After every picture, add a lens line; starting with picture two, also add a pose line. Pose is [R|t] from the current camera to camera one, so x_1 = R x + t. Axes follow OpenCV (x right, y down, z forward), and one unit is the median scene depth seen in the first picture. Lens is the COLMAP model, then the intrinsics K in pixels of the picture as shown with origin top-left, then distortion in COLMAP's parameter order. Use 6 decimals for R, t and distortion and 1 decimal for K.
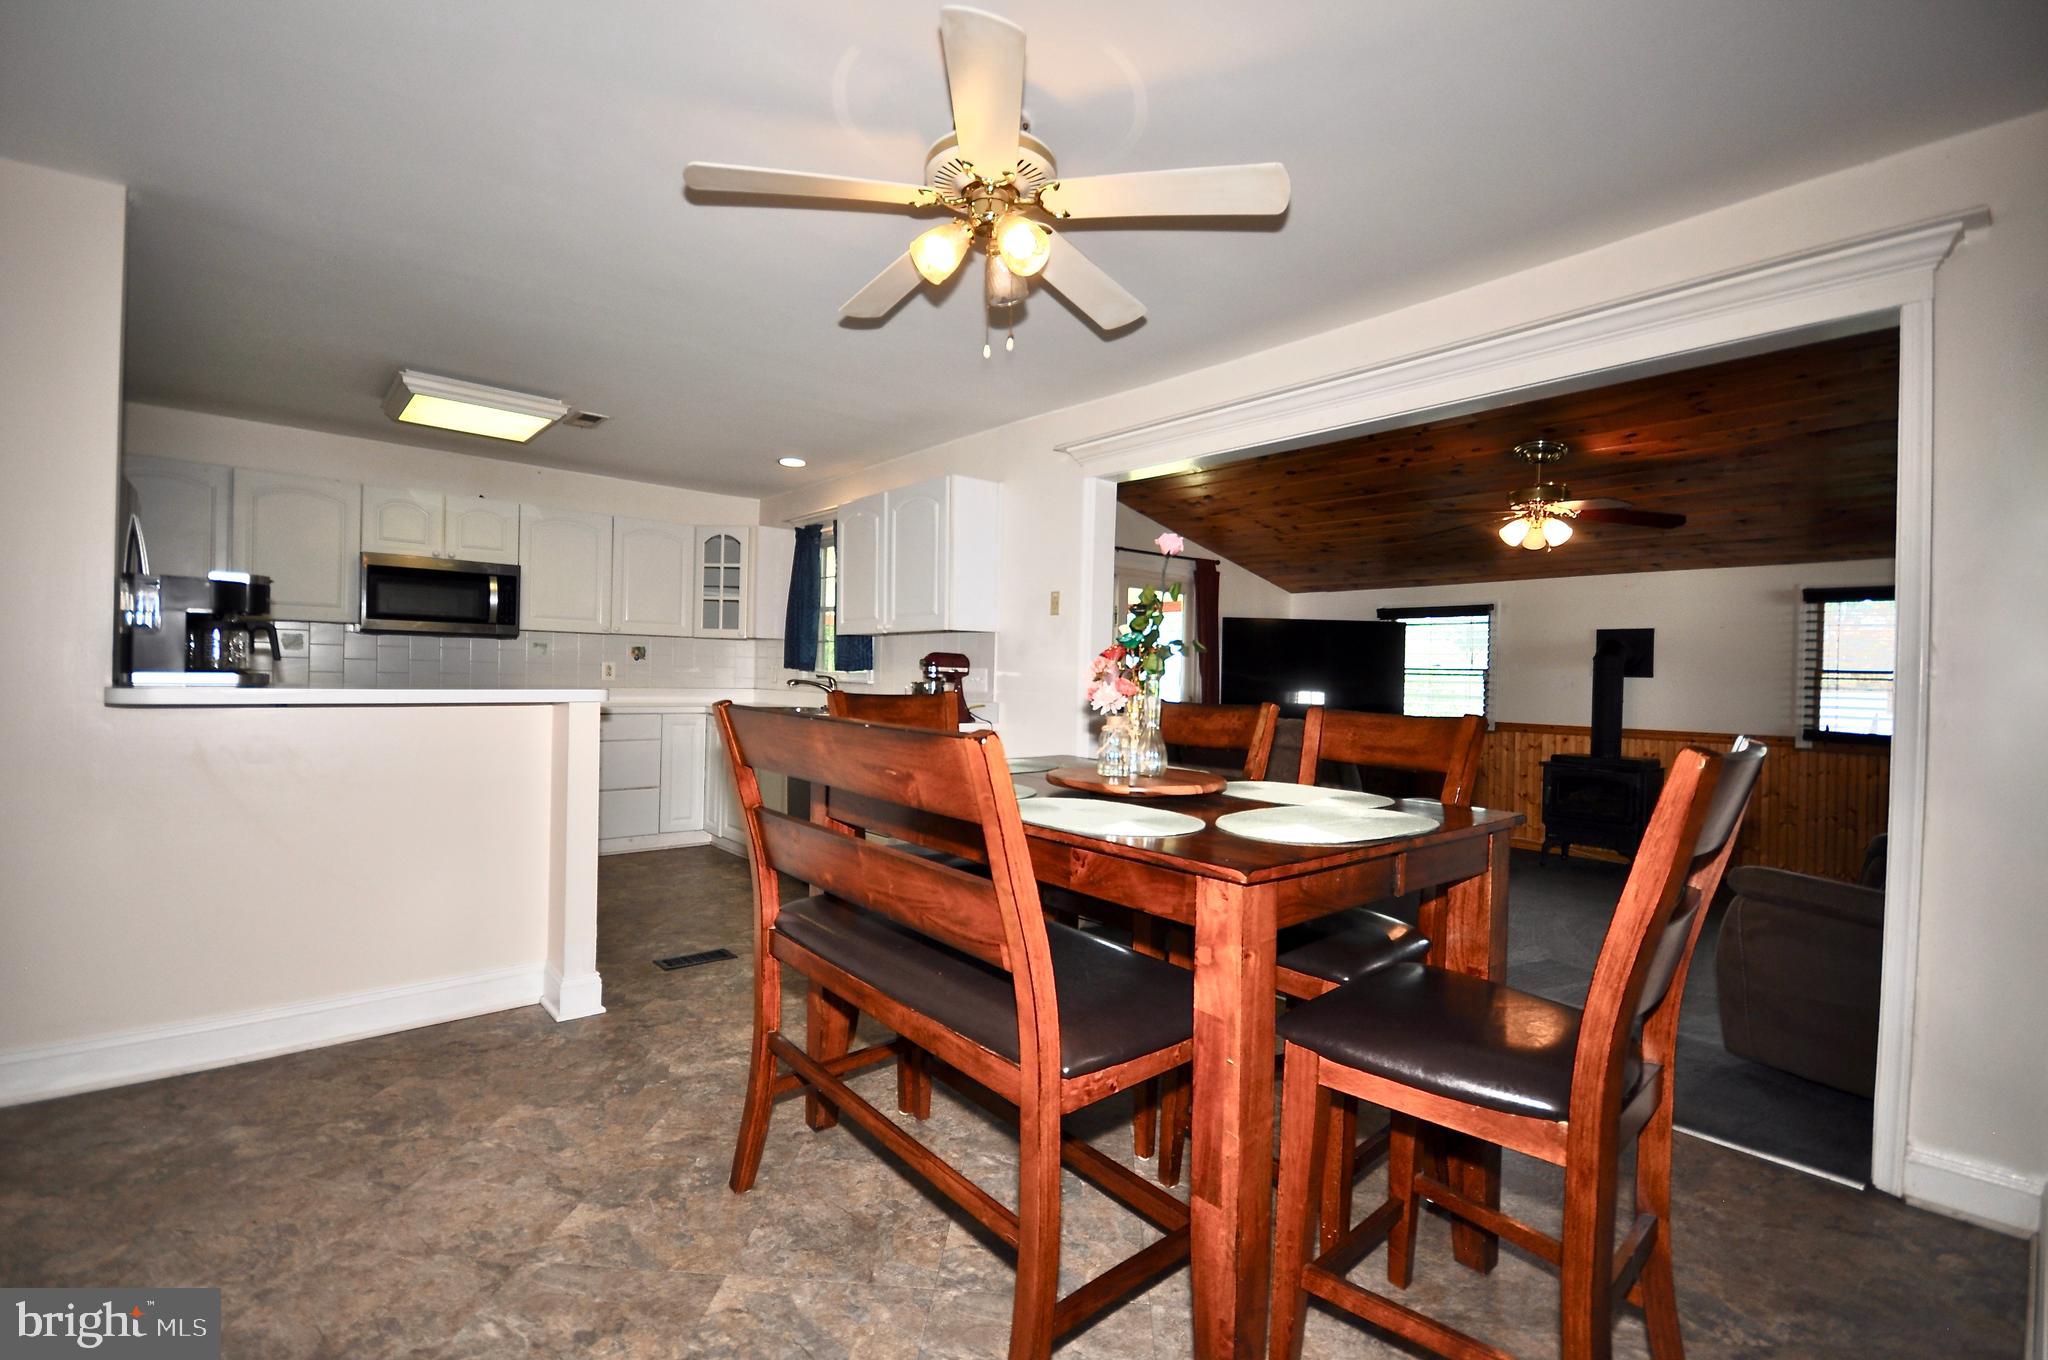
lens RADIAL K [[887.1, 0, 1024.0], [0, 887.1, 680.0], [0, 0, 1]] dist [0.002610, -0.000286]
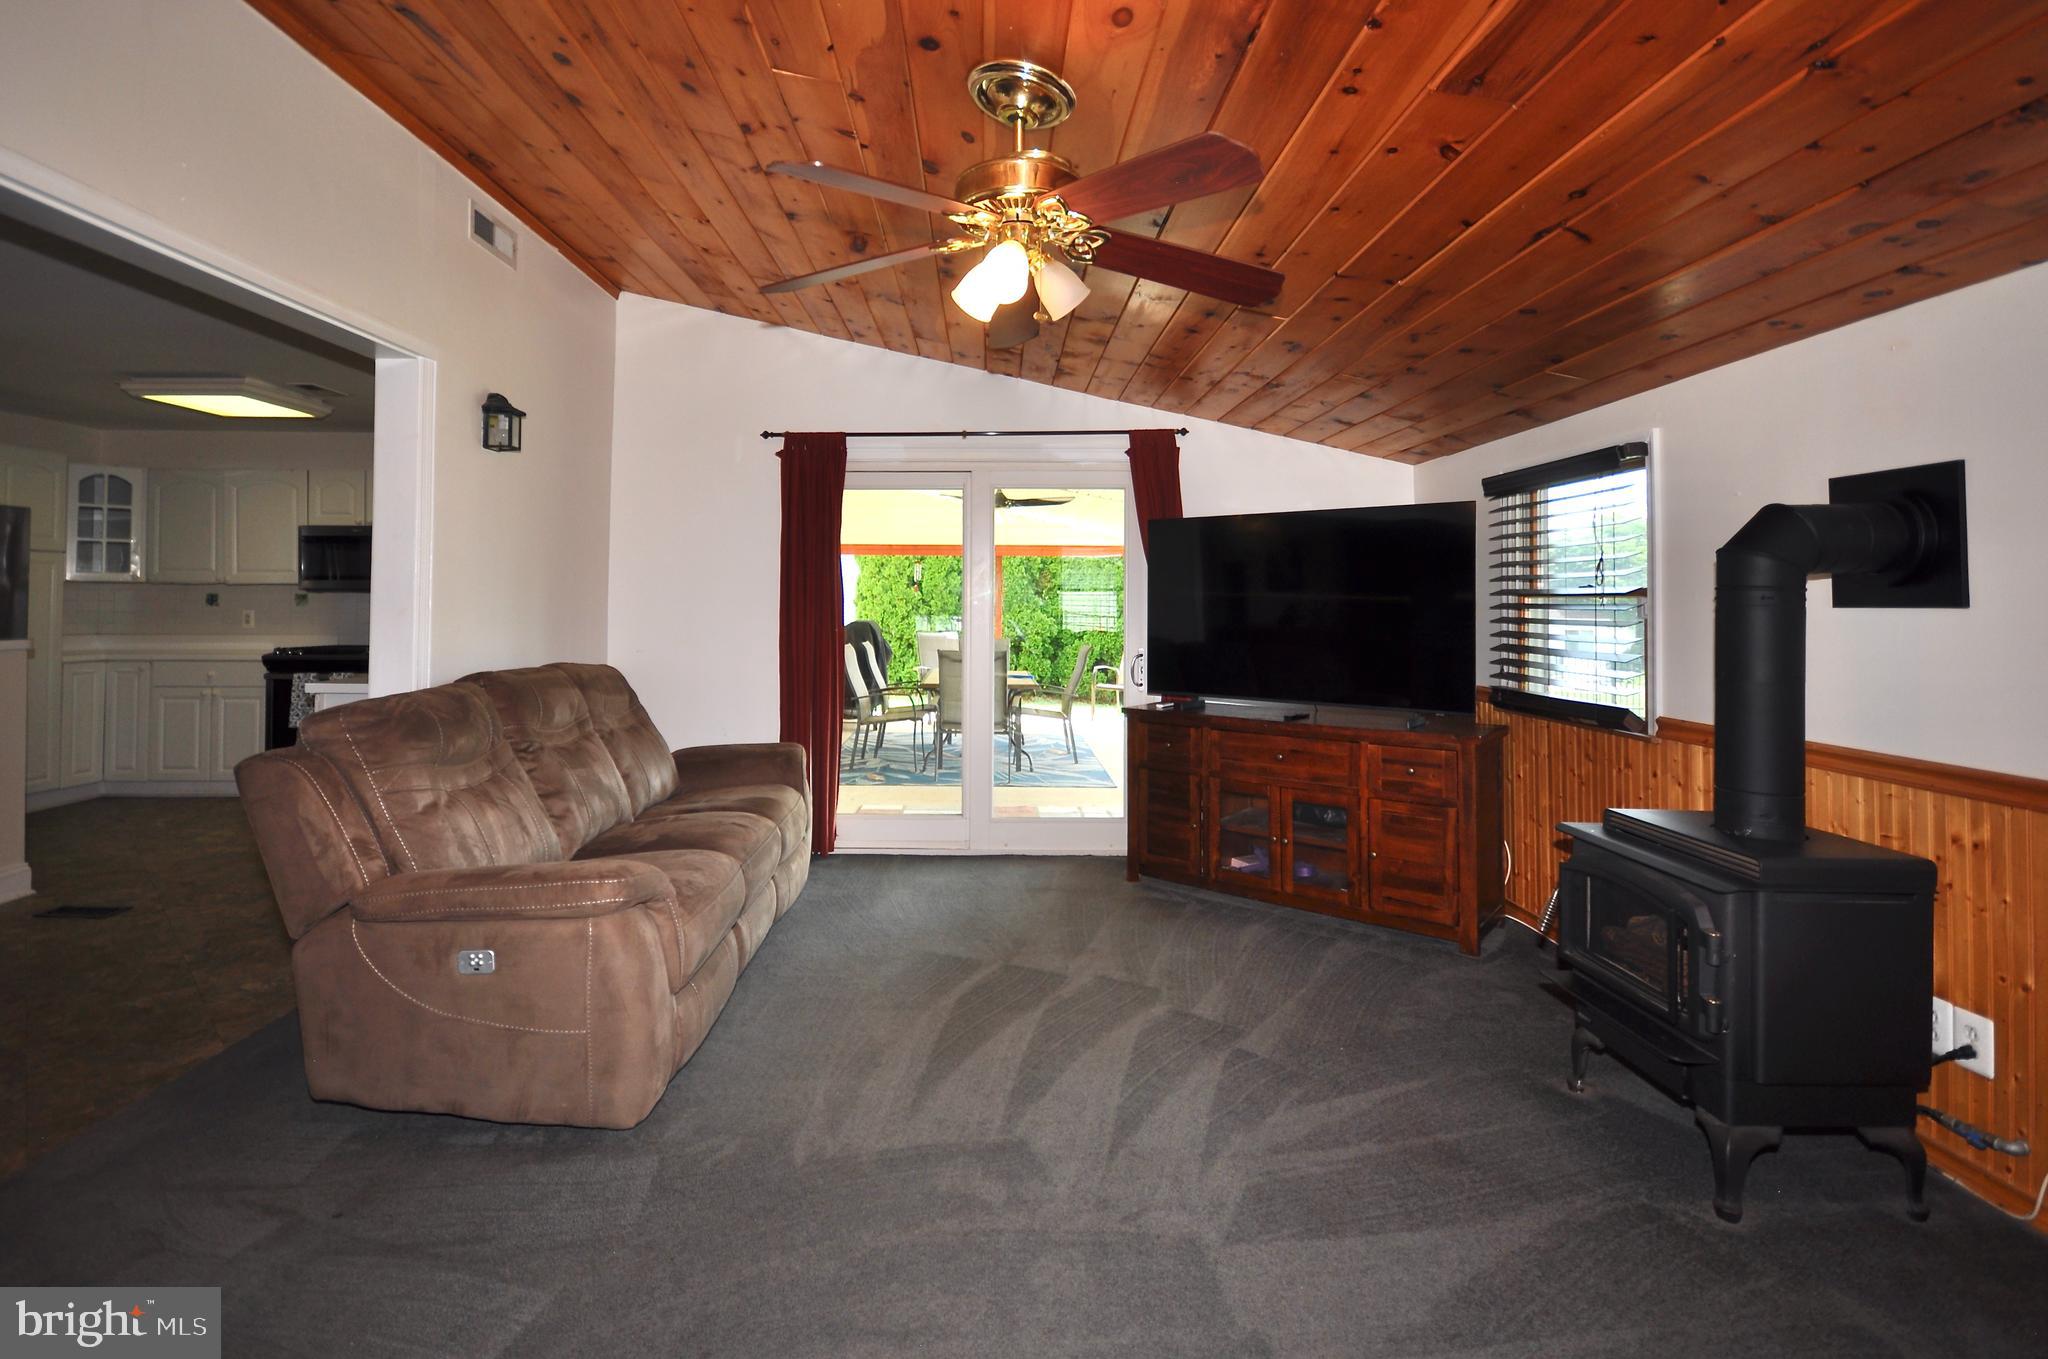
lens RADIAL K [[950.8, 0, 984.9], [0, 950.8, 586.1], [0, 0, 1]] dist [0.001969, 0.000088]
pose [[0.762488, -0.031062, -0.646257, 0.685412], [0.010522, 0.999310, -0.035618, -0.002413], [0.646917, 0.020358, 0.762288, 0.517616]]
